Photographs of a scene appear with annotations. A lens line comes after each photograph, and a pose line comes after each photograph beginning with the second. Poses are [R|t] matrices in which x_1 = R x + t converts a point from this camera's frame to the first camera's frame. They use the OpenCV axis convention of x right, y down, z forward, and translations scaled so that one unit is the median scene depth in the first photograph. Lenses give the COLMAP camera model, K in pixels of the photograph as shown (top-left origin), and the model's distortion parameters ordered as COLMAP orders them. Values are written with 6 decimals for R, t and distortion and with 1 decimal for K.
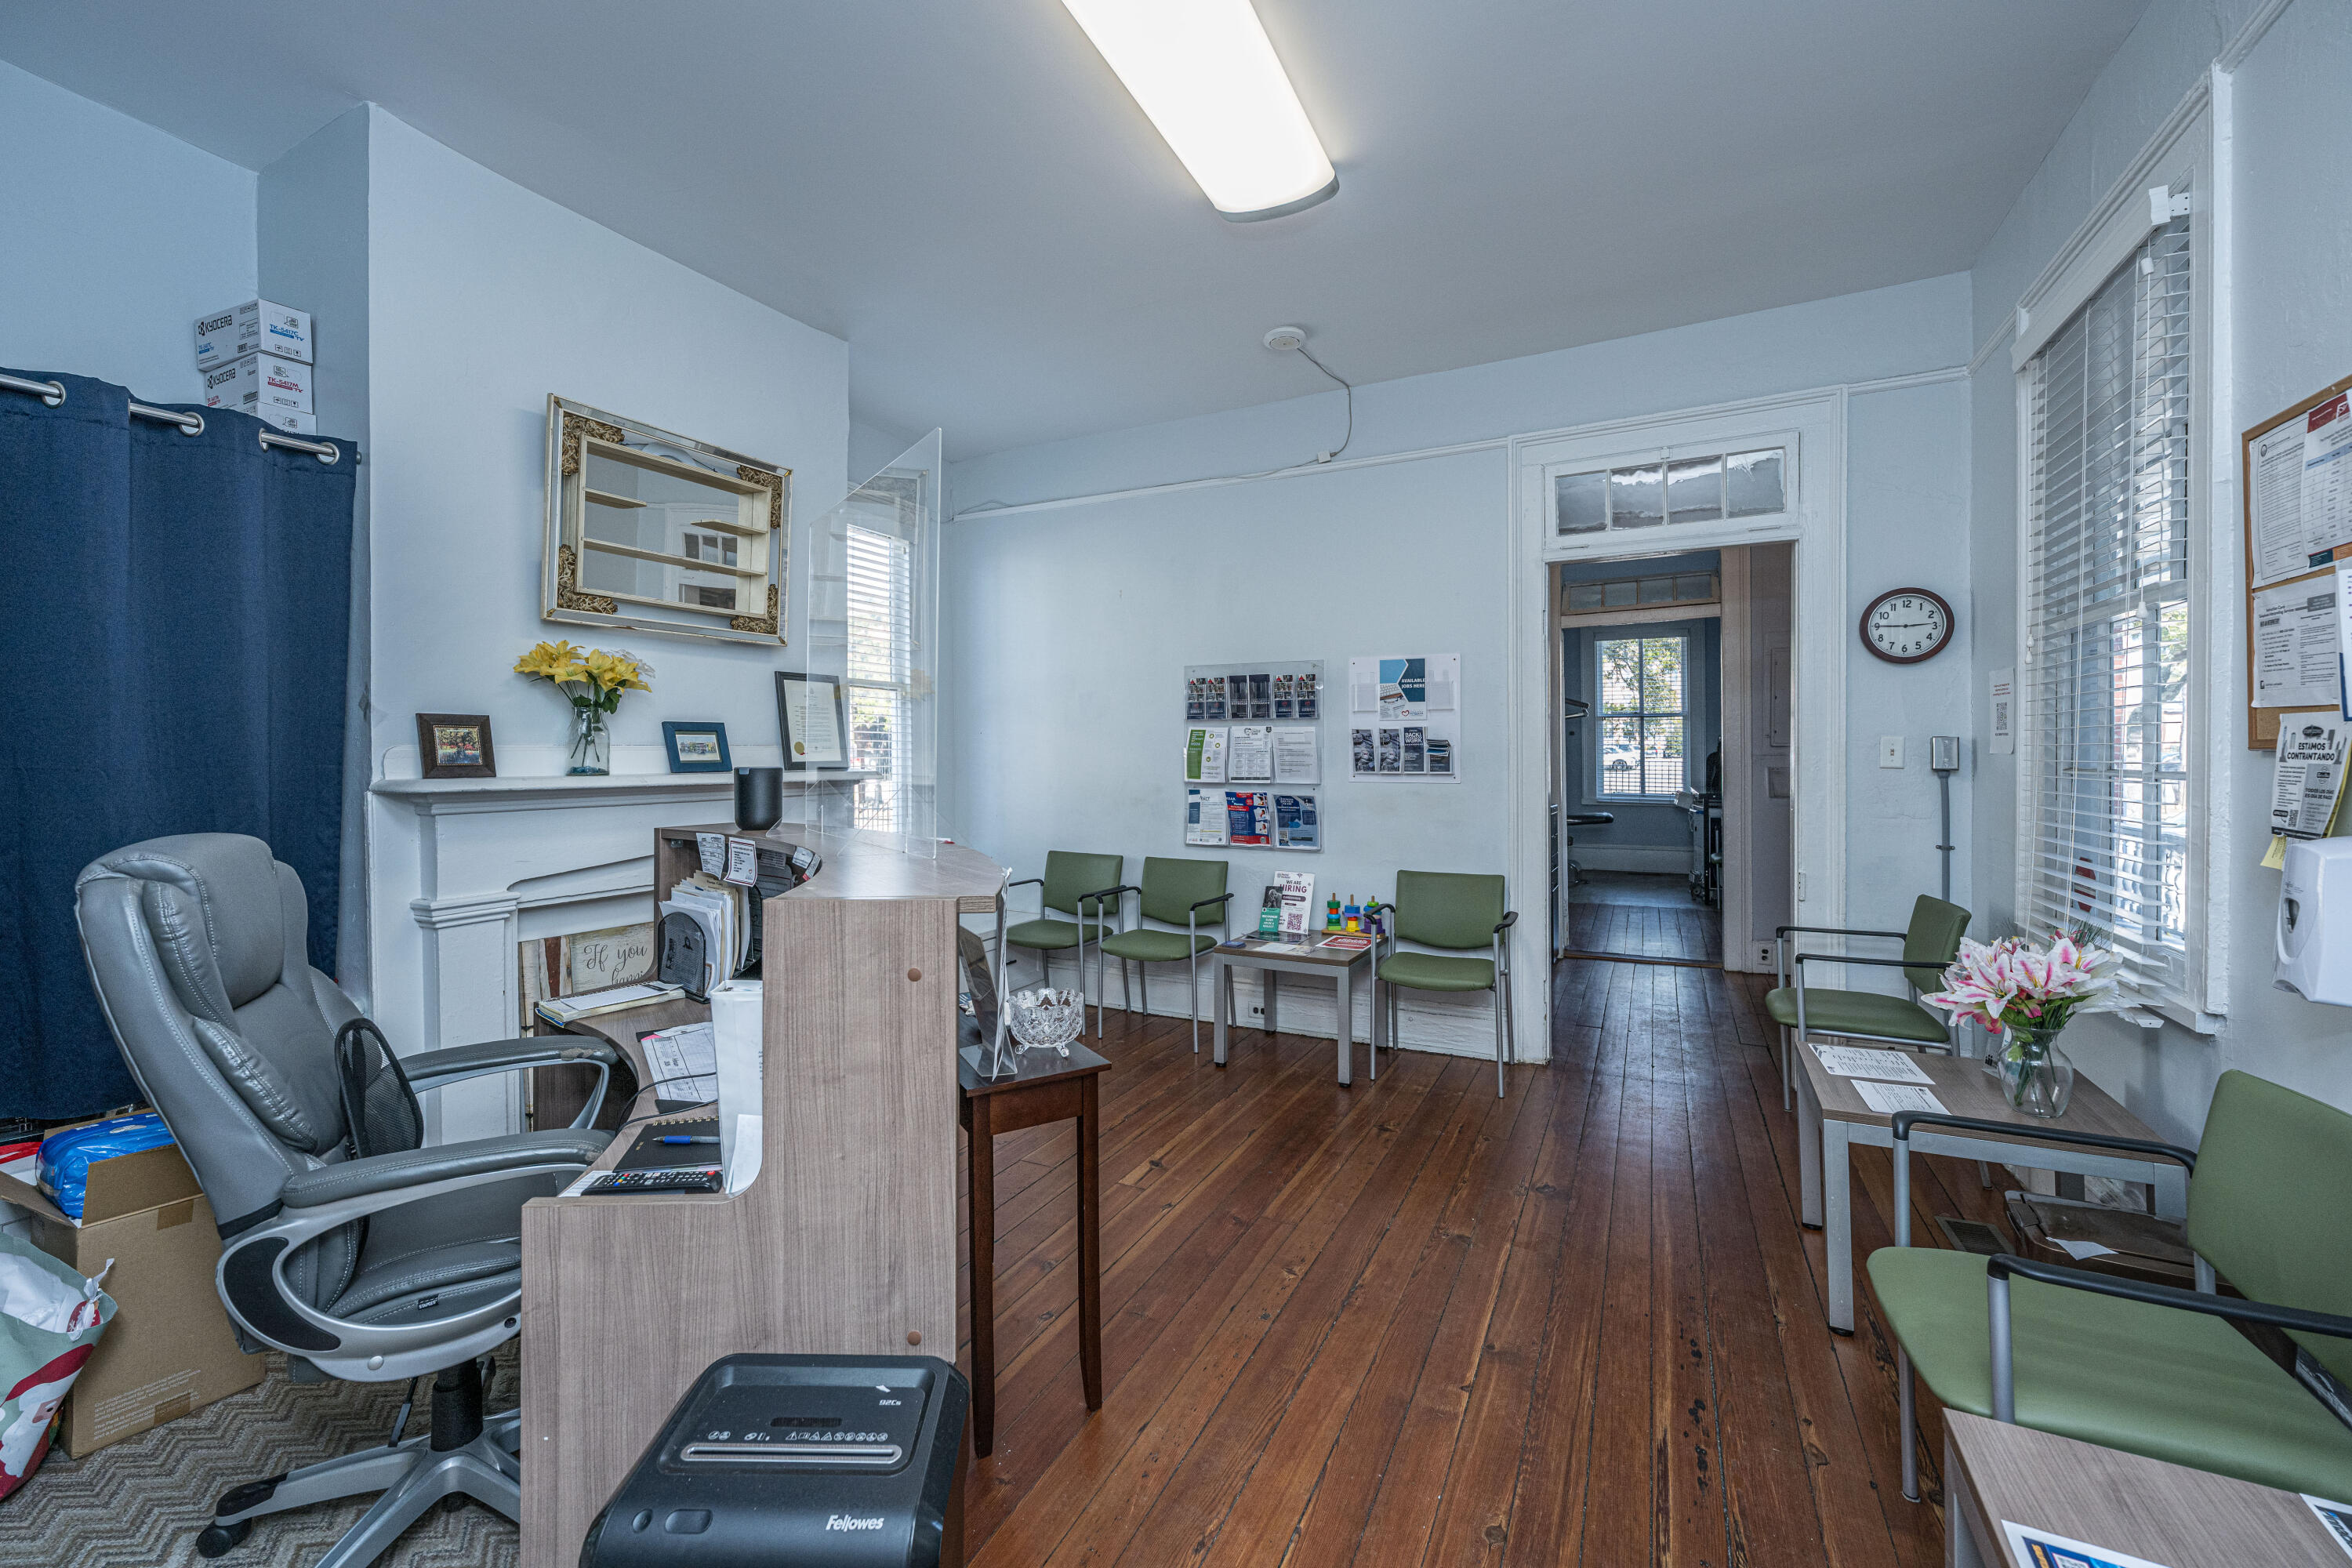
lens RADIAL K [[954.8, 0, 1191.9], [0, 954.8, 763.4], [0, 0, 1]] dist [-0.007317, 0.000240]
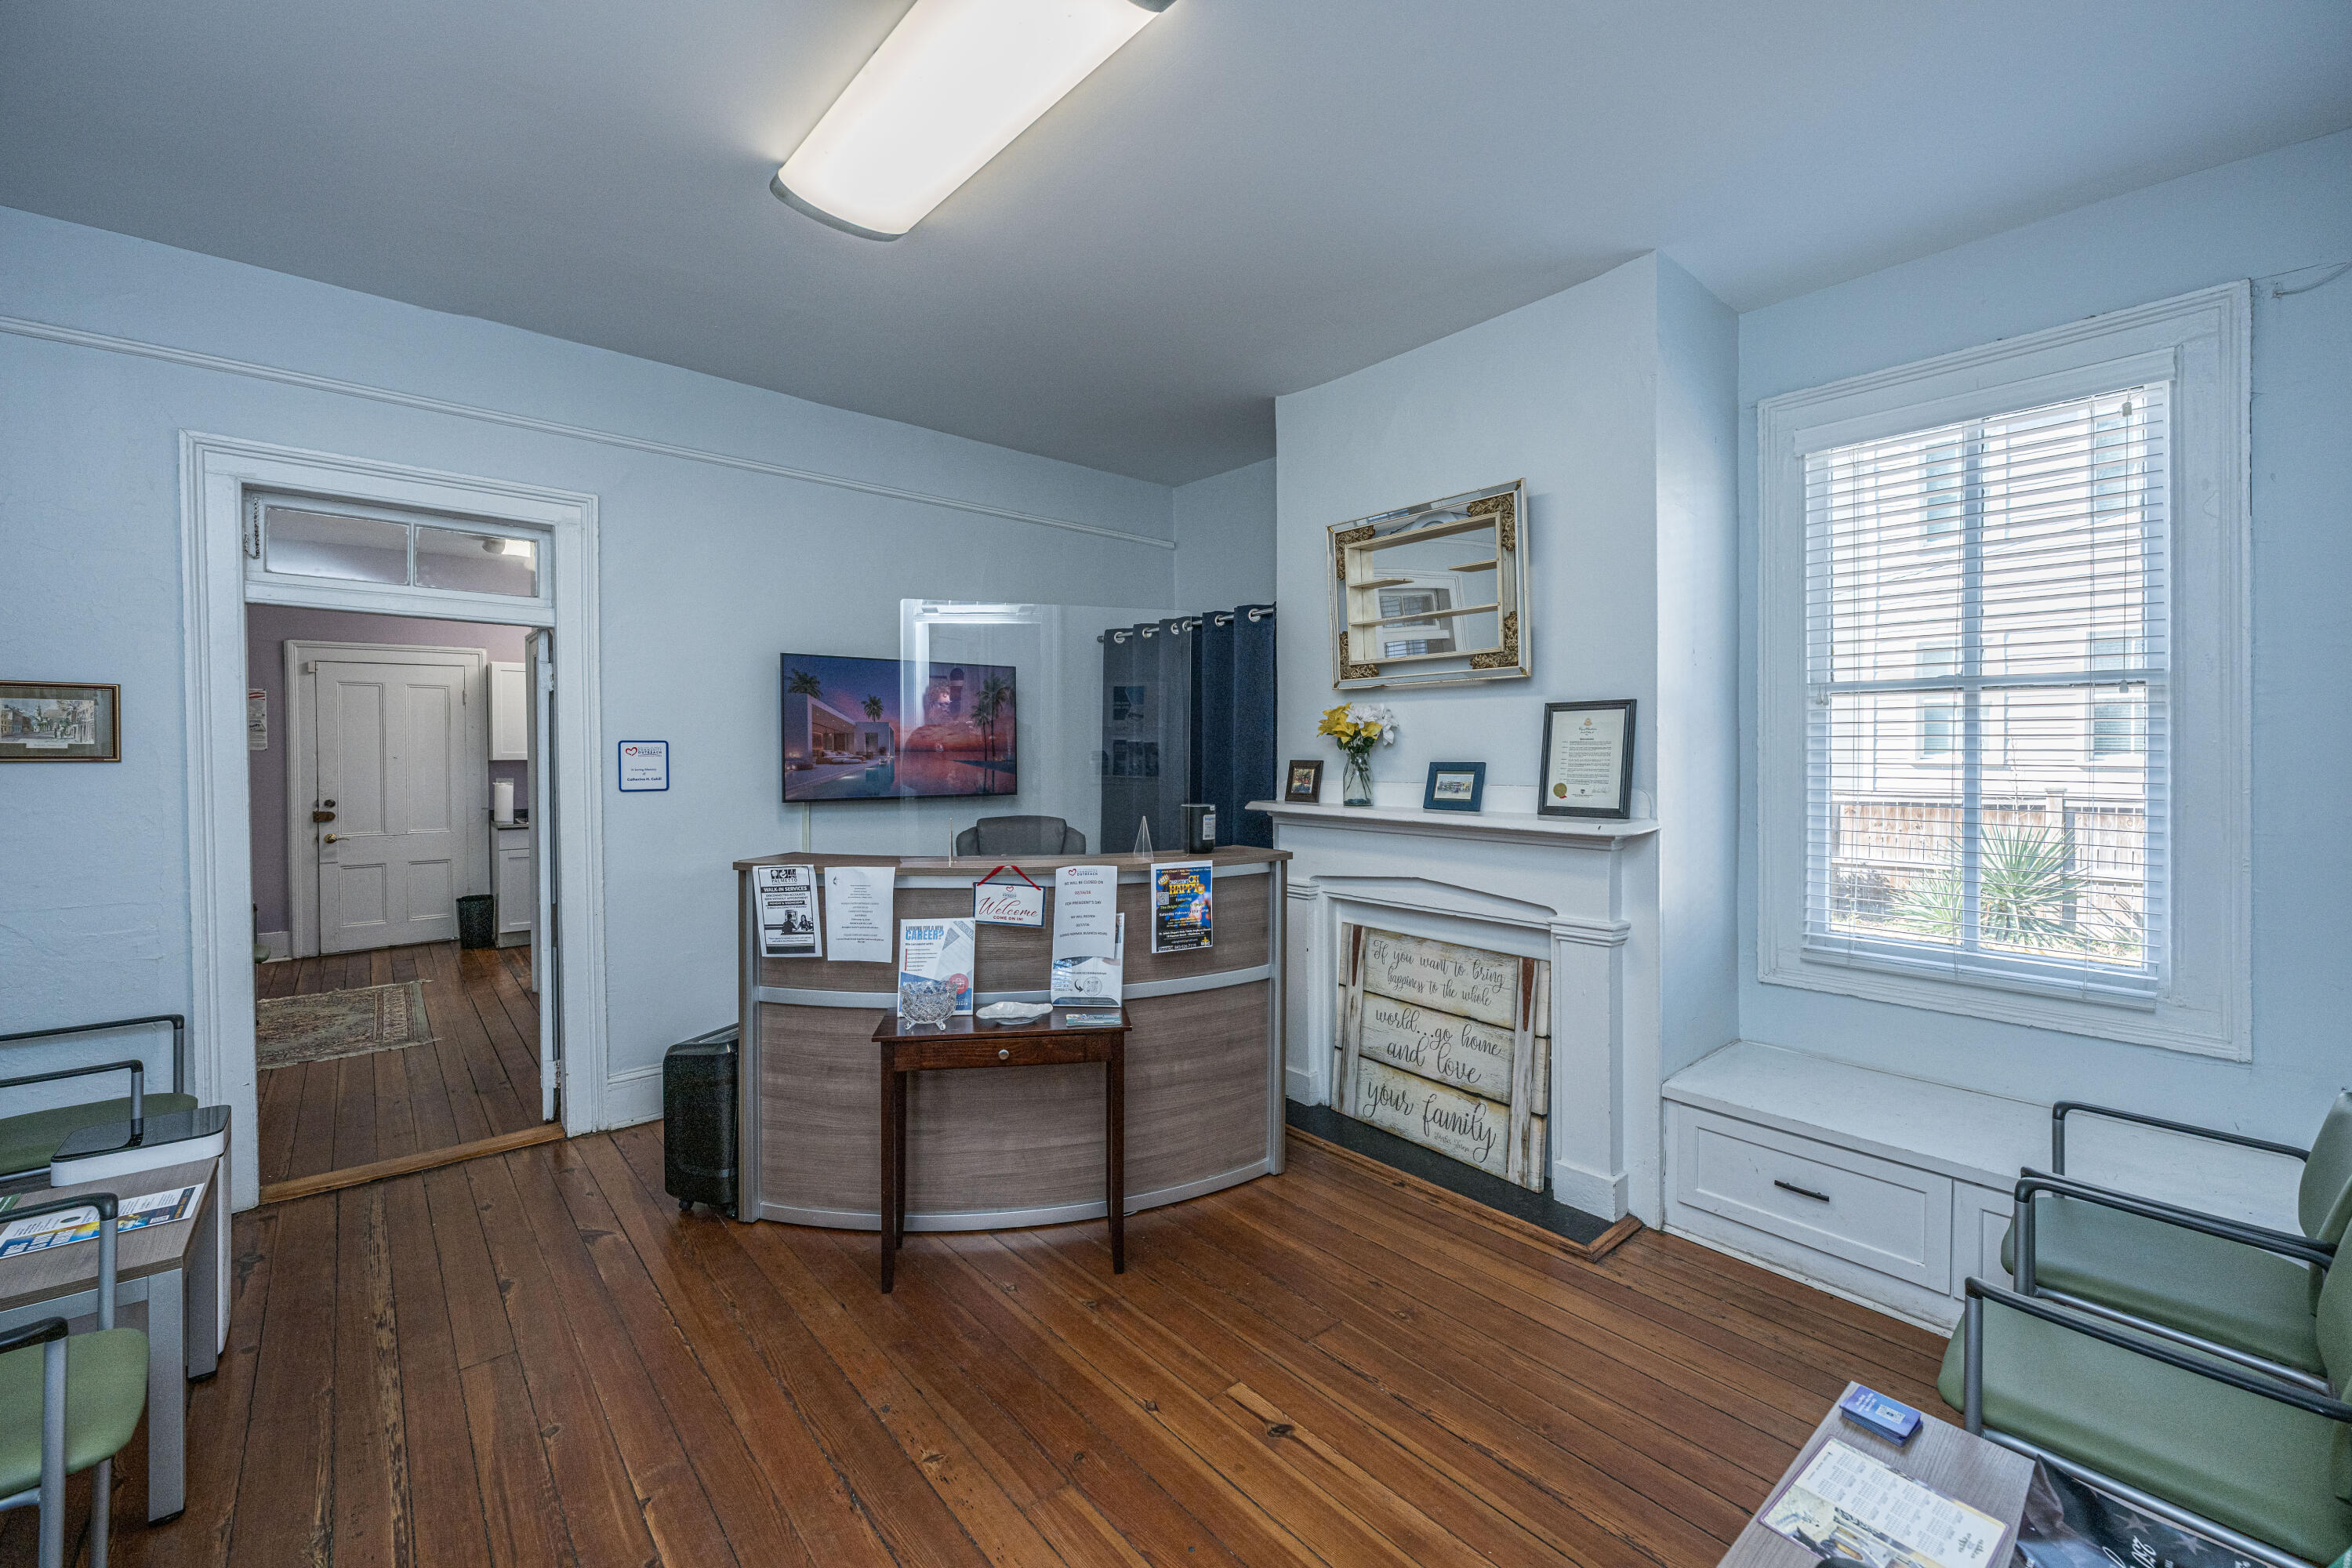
lens RADIAL K [[954.8, 0, 1178.2], [0, 954.8, 766.0], [0, 0, 1]] dist [-0.007317, 0.000240]
pose [[-0.397780, 0.016195, -0.917338, 0.634450], [-0.012477, 0.999656, 0.023058, -0.066282], [0.917396, 0.020617, -0.397442, 1.260437]]
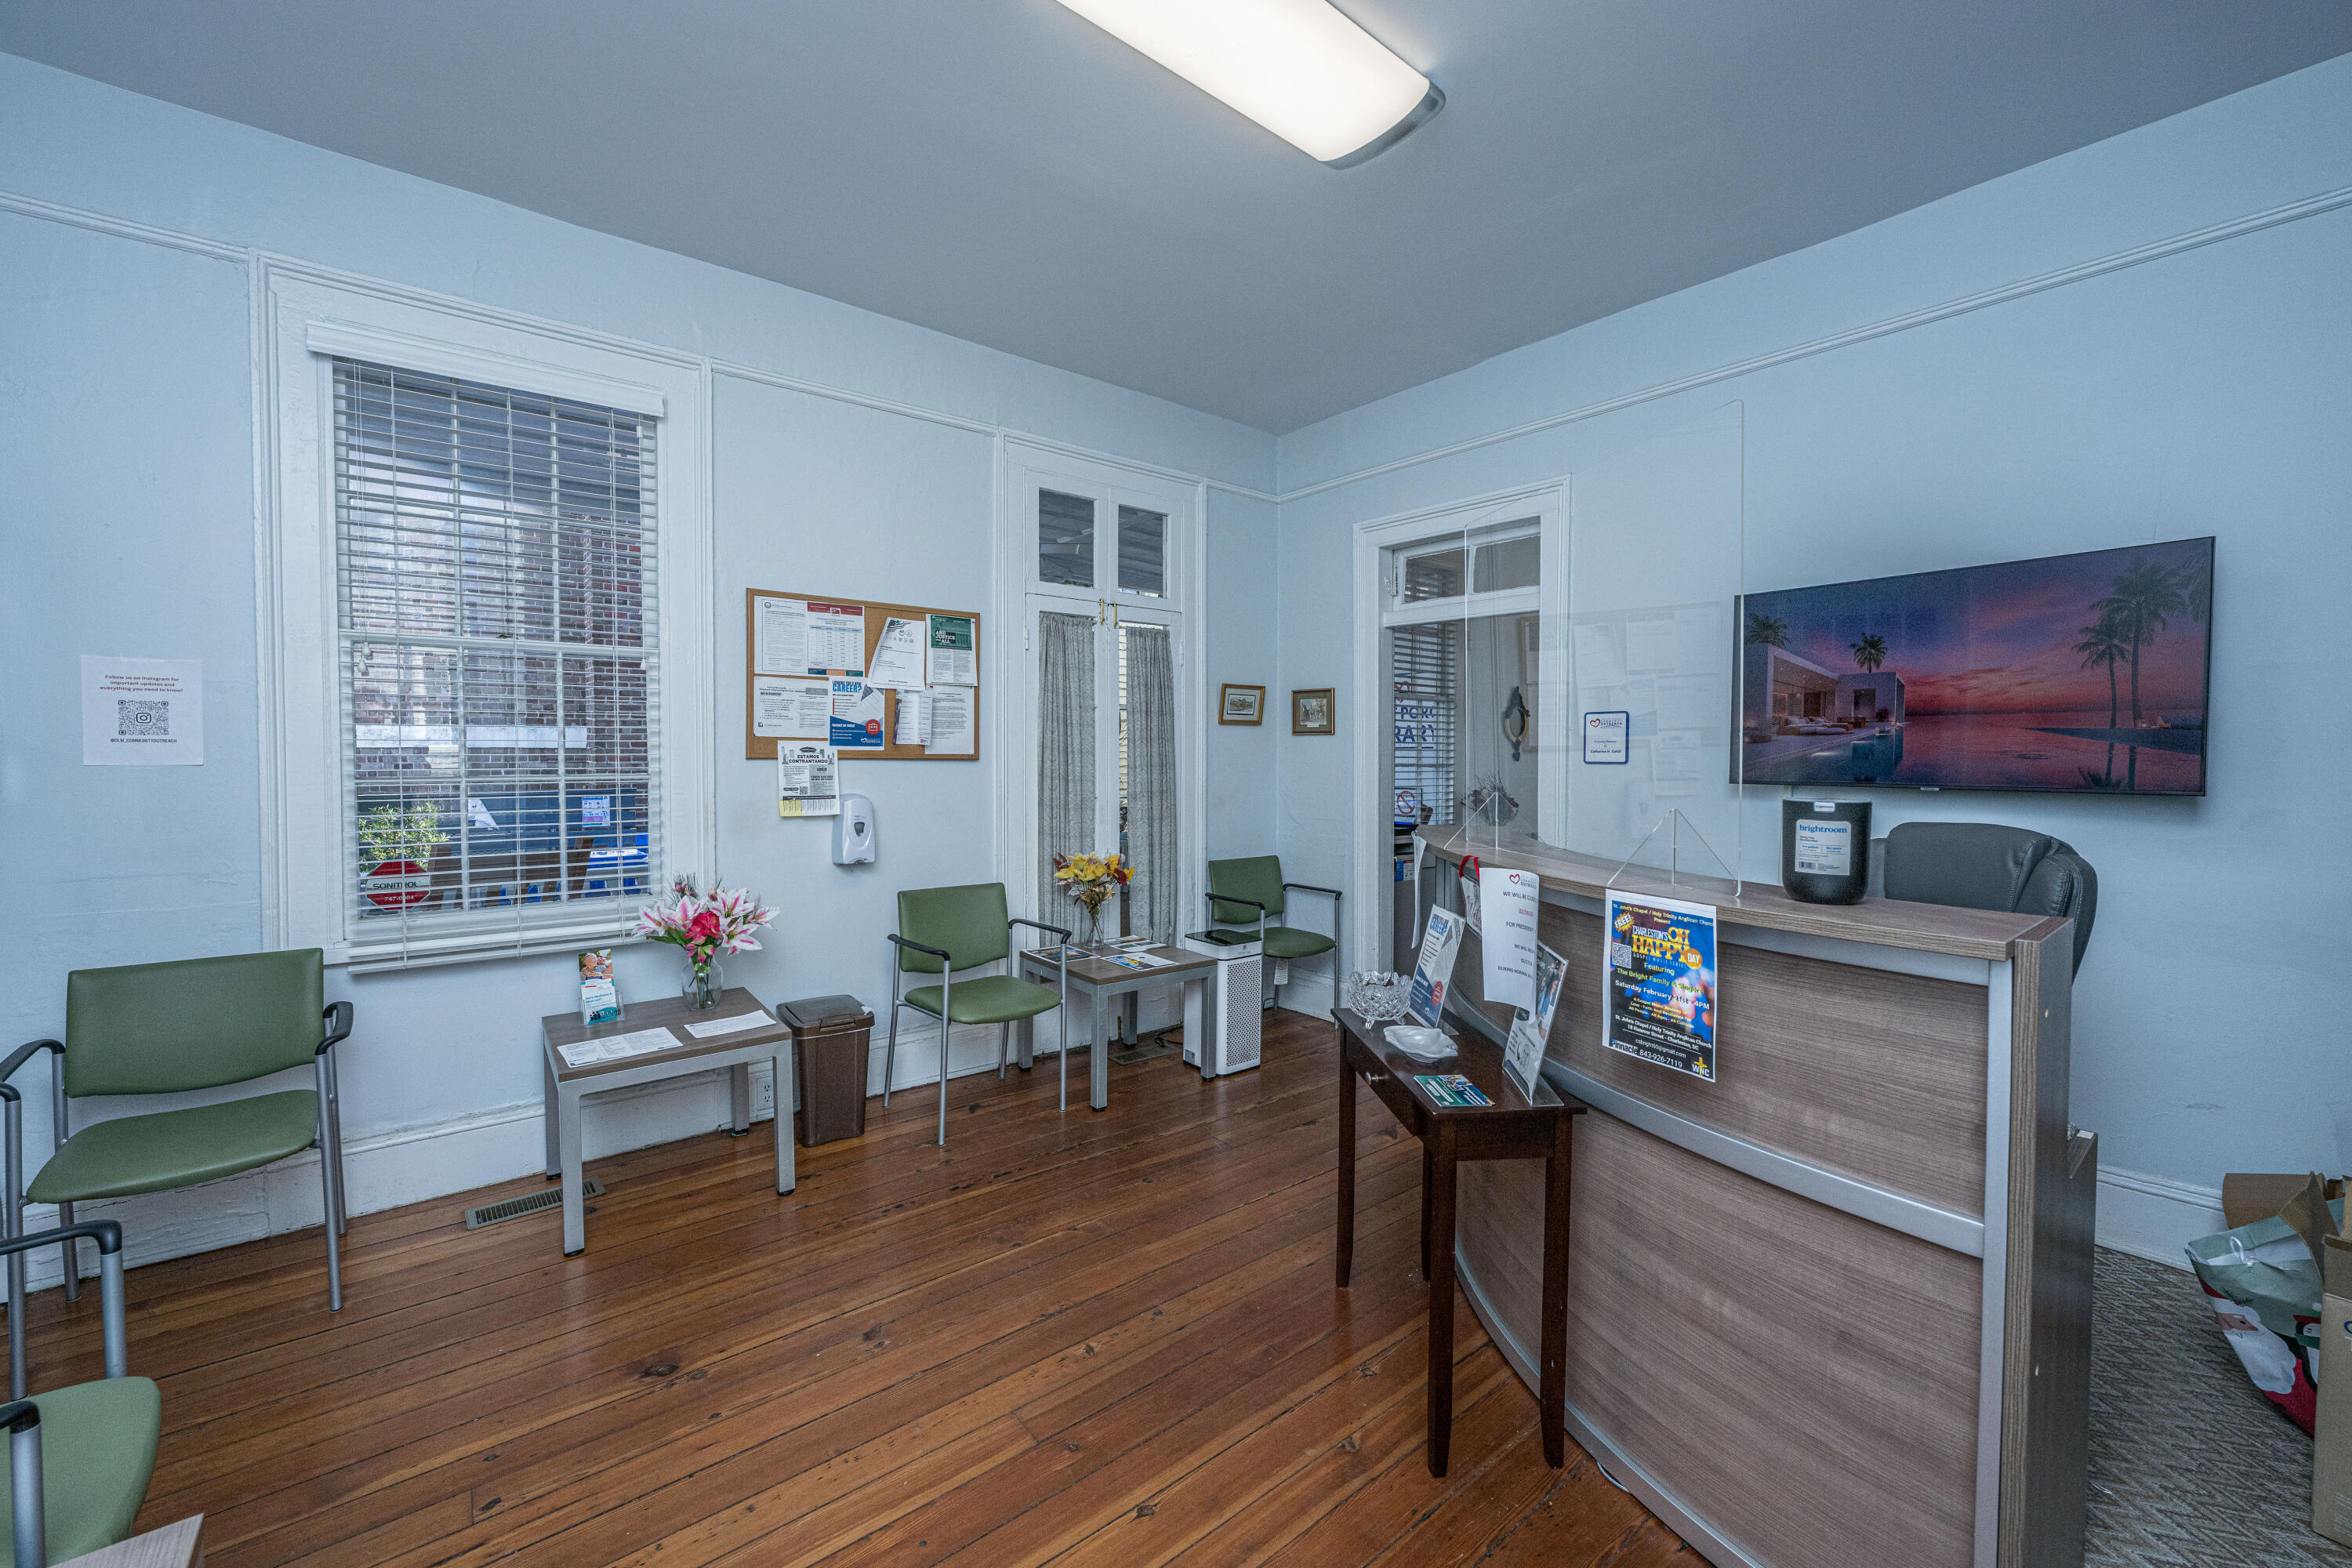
lens RADIAL K [[954.8, 0, 1160.7], [0, 954.8, 774.4], [0, 0, 1]] dist [-0.007317, 0.000240]
pose [[-0.893684, -0.010944, 0.448563, -0.293980], [0.007018, 0.999239, 0.038362, -0.032329], [-0.448642, 0.037431, -0.892927, 1.465997]]
